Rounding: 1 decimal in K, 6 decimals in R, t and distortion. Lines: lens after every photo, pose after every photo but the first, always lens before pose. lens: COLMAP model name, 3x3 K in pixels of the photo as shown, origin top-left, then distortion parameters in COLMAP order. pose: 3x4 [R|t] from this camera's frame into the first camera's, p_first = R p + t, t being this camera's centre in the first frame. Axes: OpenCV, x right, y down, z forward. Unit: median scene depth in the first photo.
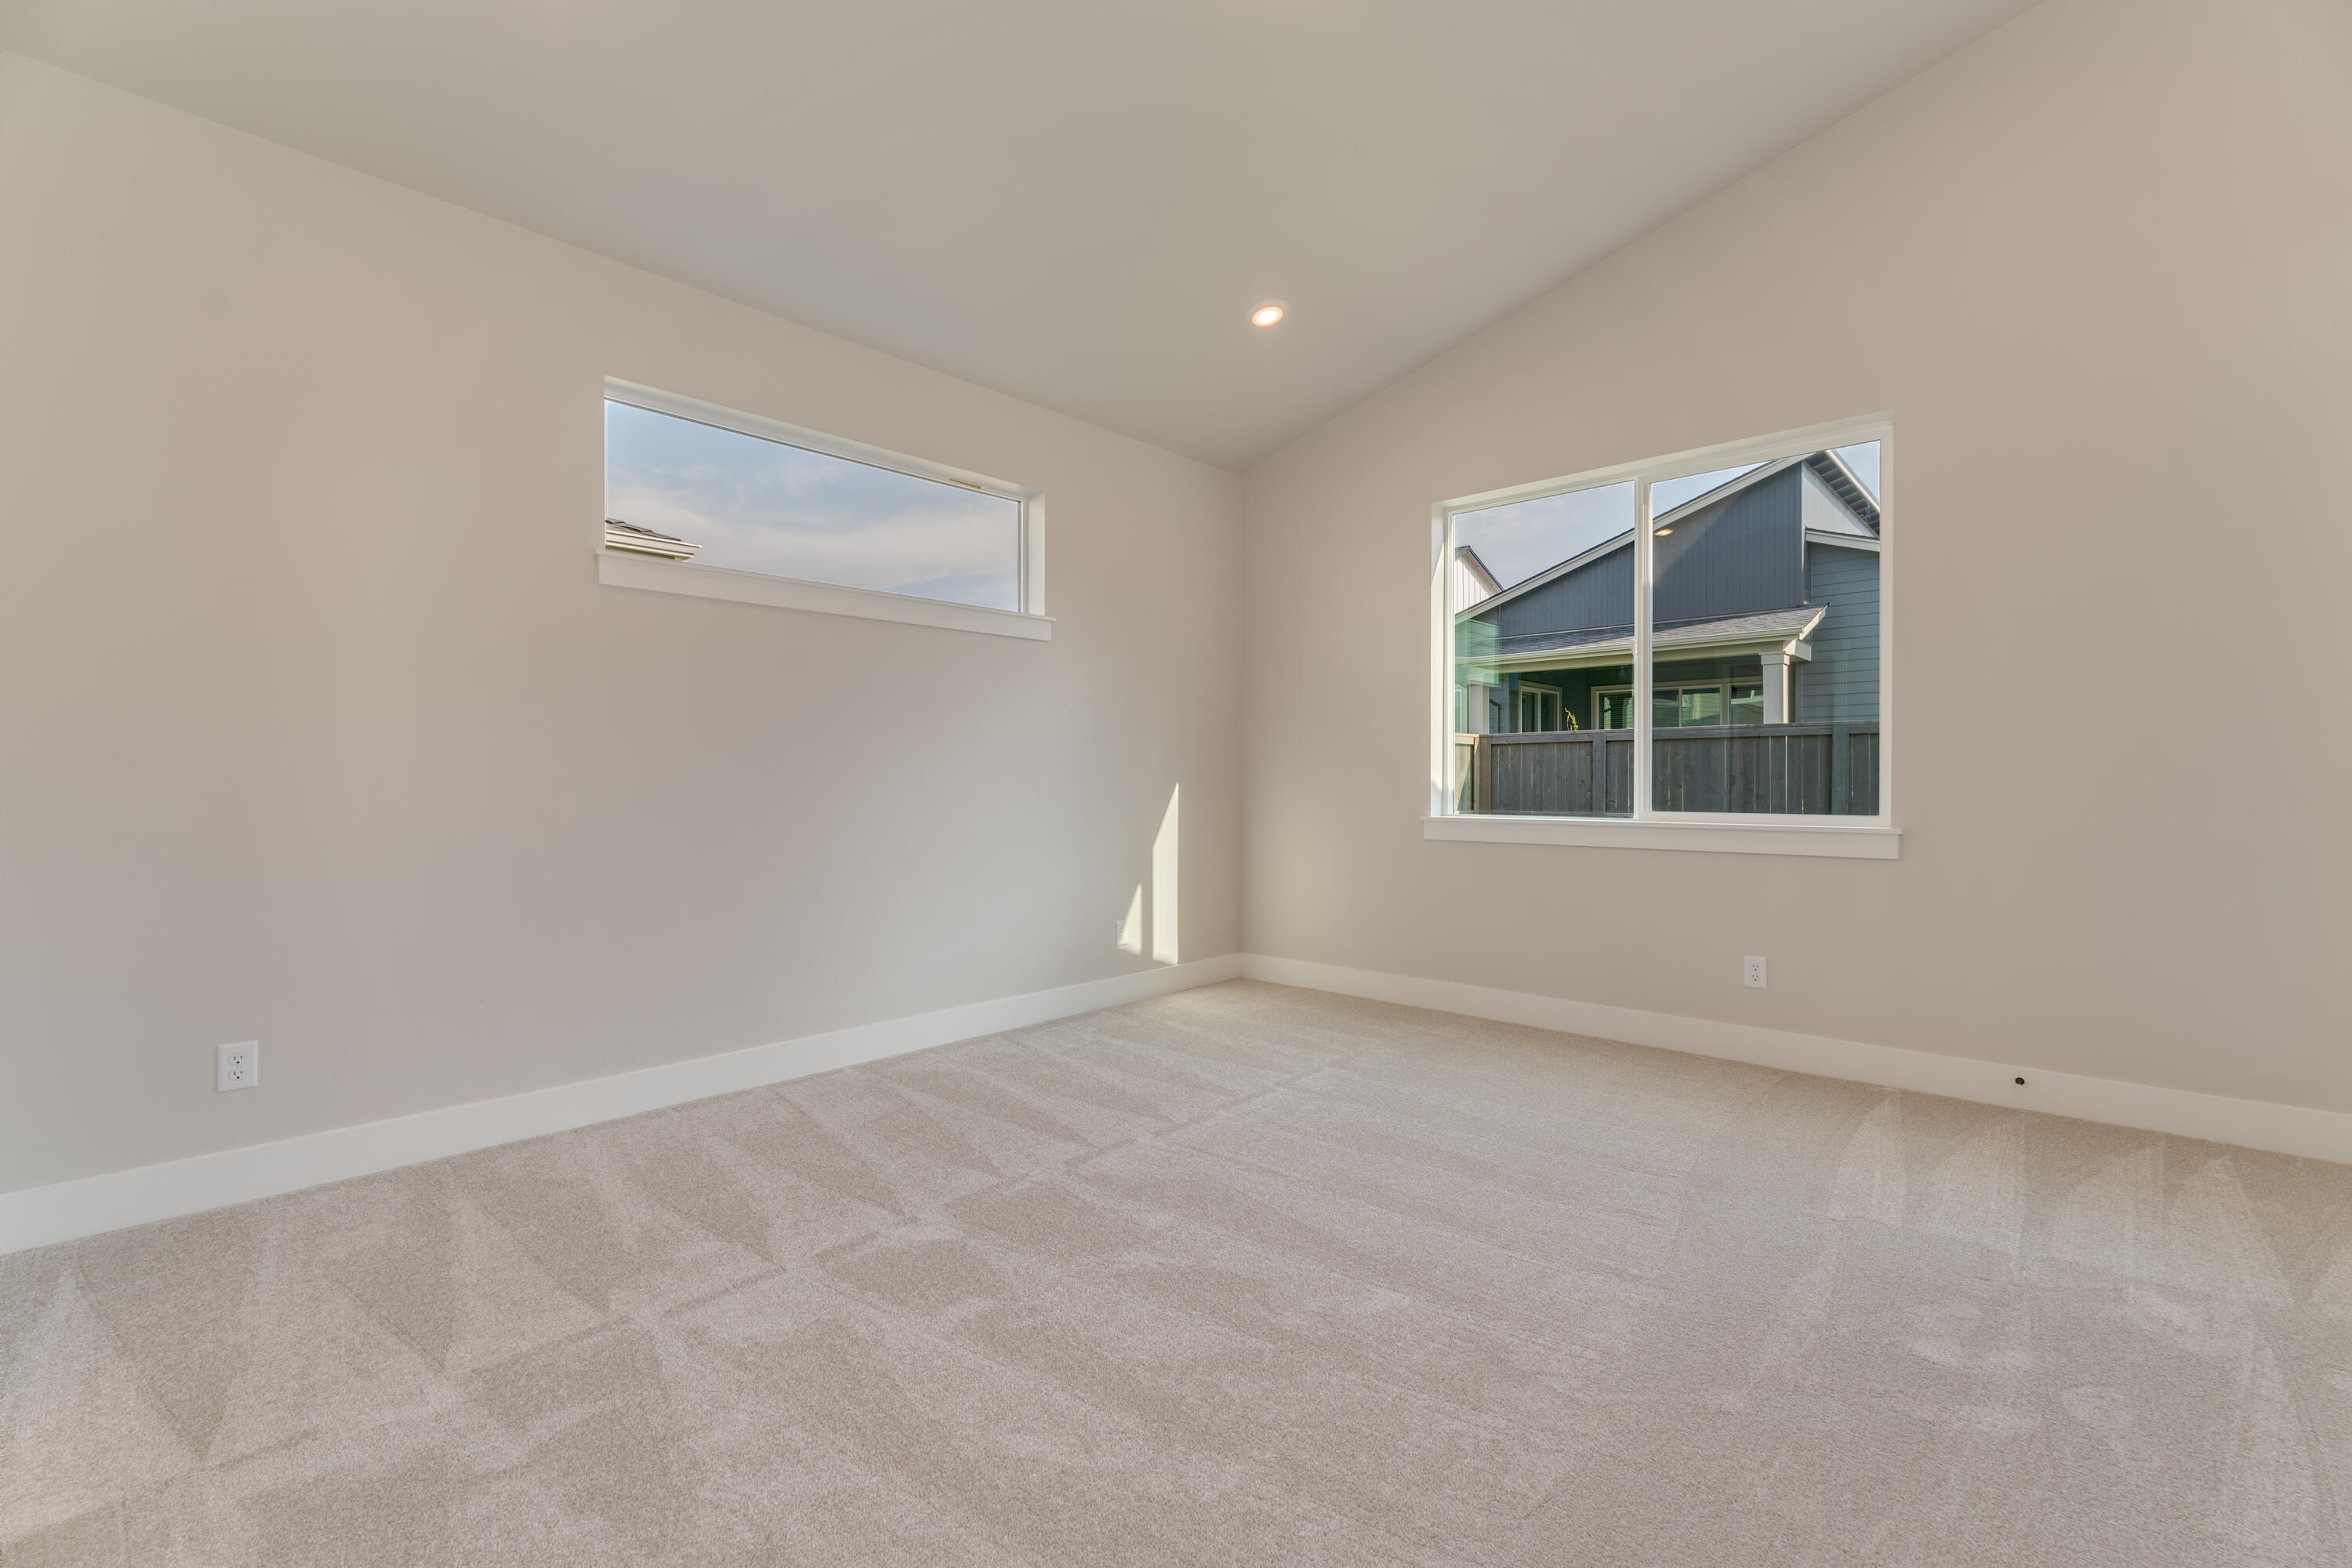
lens RADIAL K [[978.9, 0, 1176.0], [0, 978.9, 784.0], [0, 0, 1]] dist [-0.001197, -0.000243]
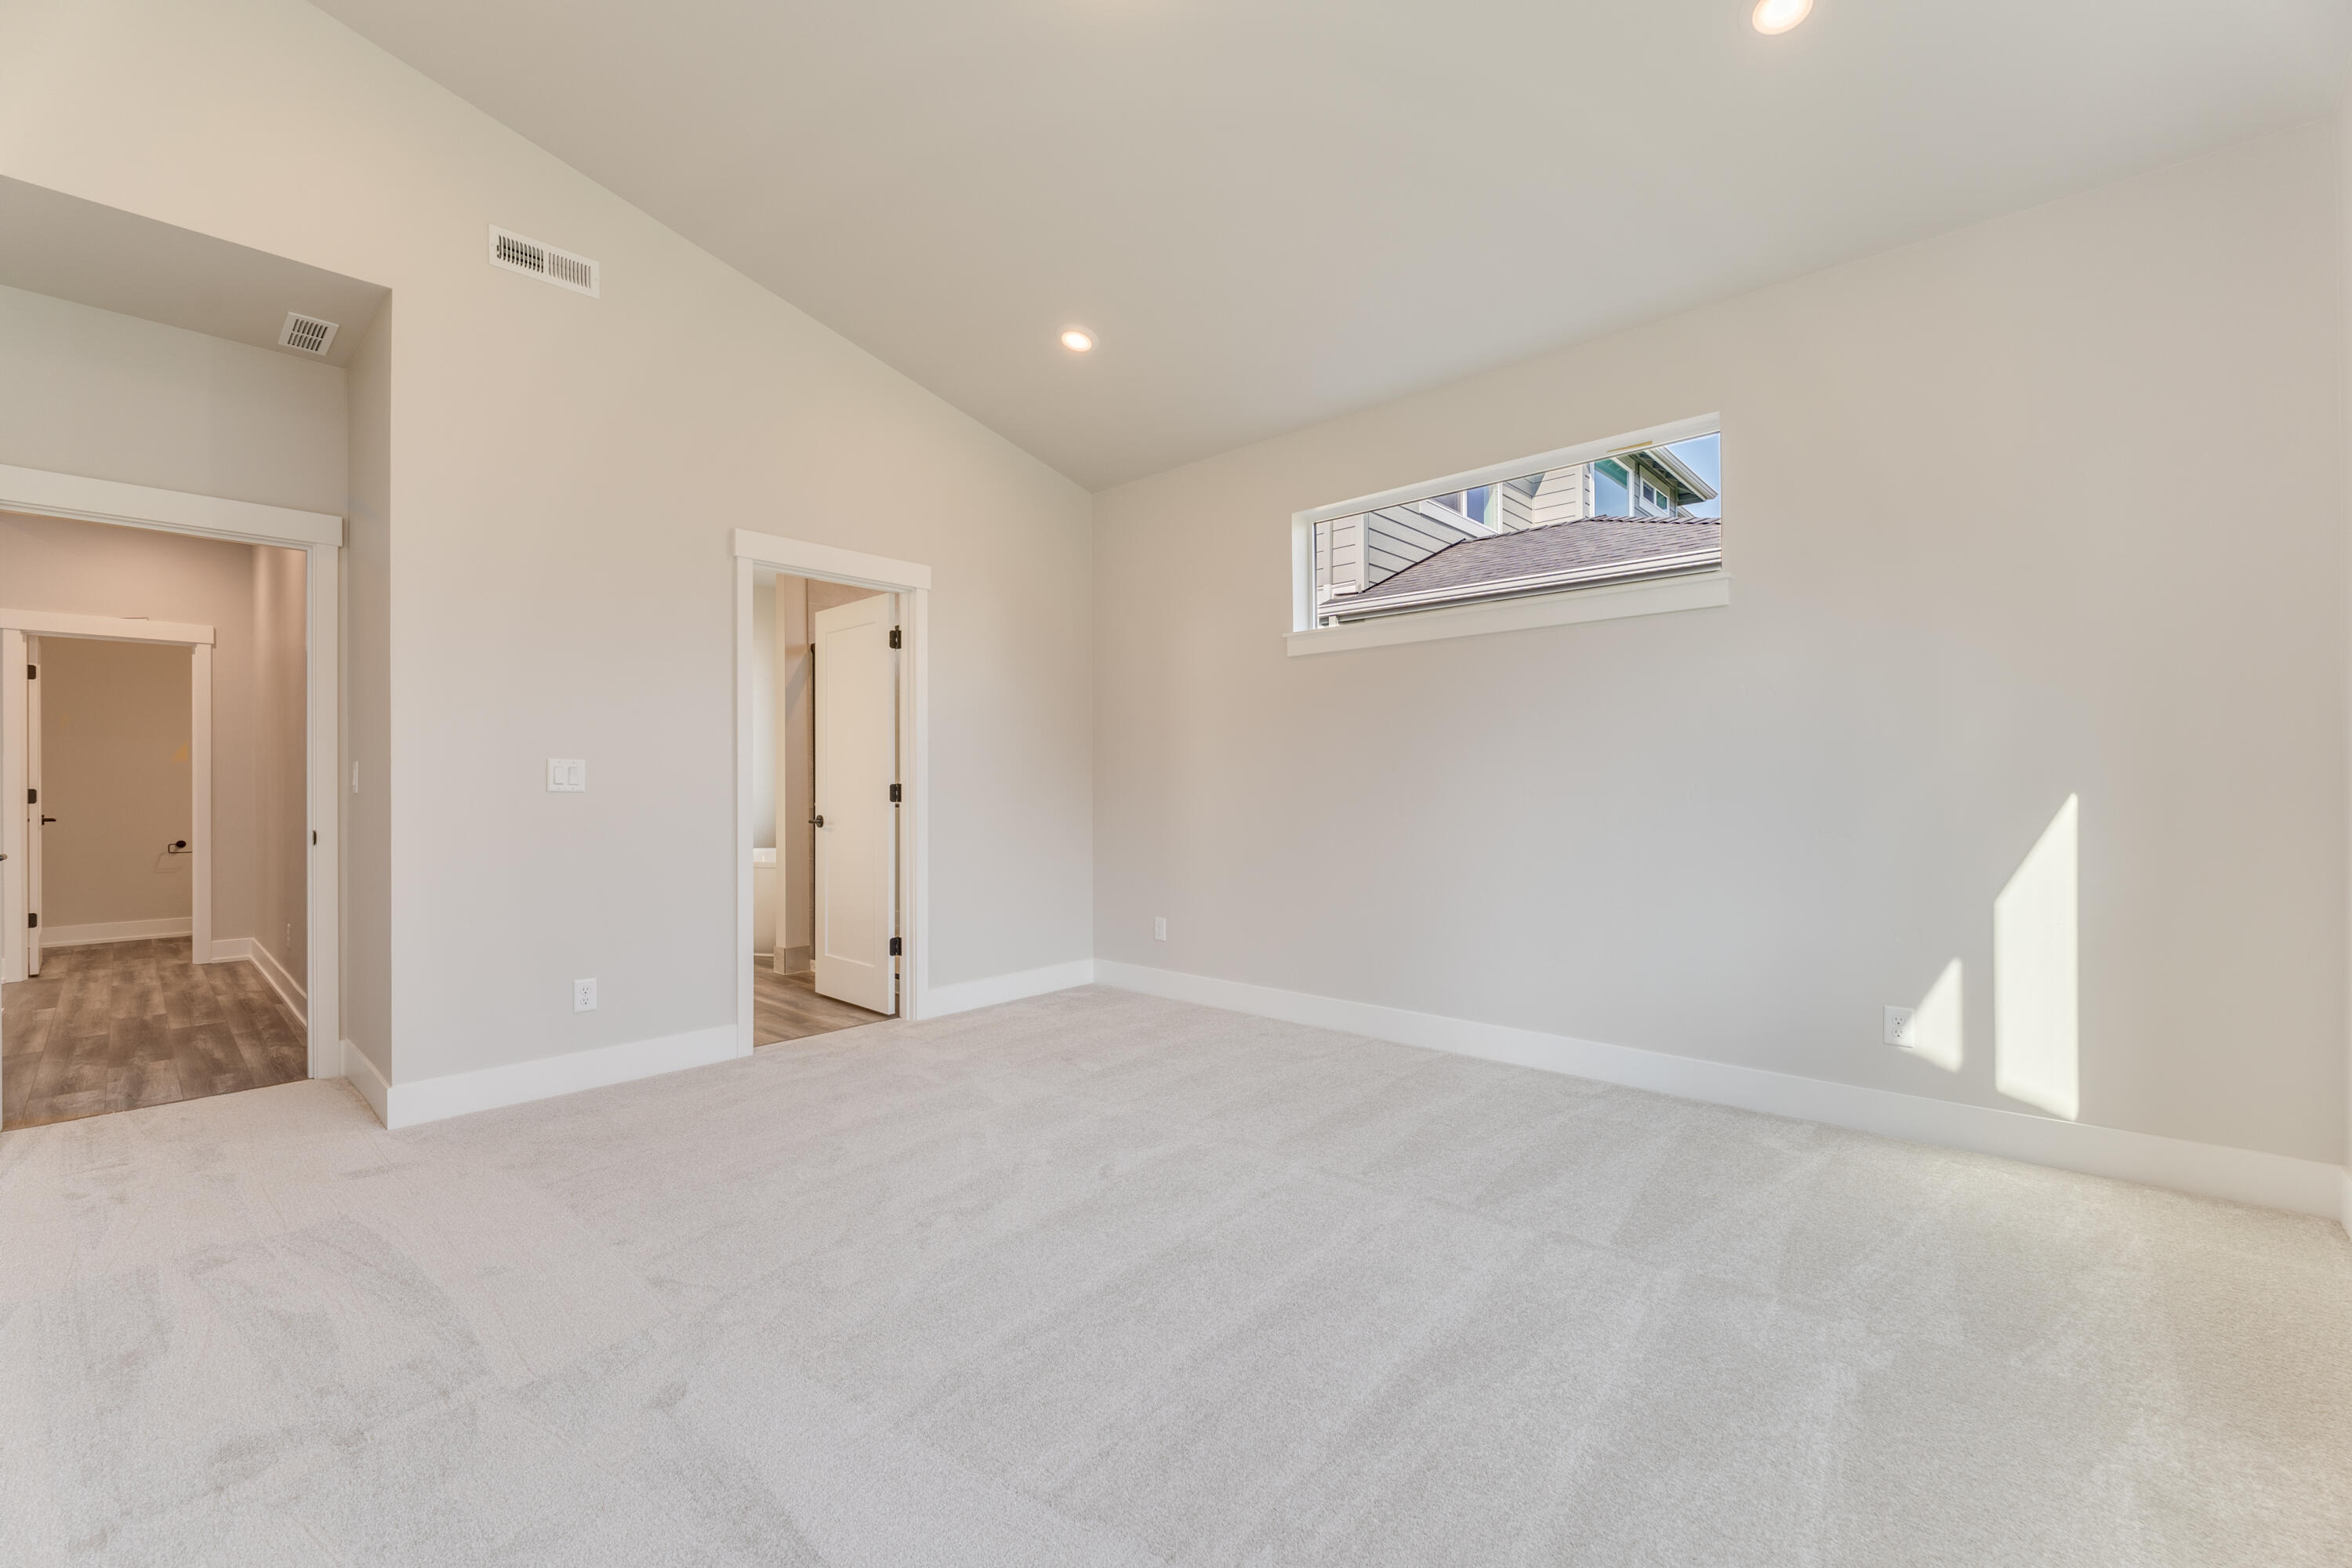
lens RADIAL K [[978.9, 0, 1176.0], [0, 978.9, 784.0], [0, 0, 1]] dist [-0.001197, -0.000243]
pose [[0.025286, -0.001415, -0.999679, 0.553456], [0.001292, 0.999998, -0.001383, -0.001608], [0.999679, -0.001257, 0.025287, 0.518551]]
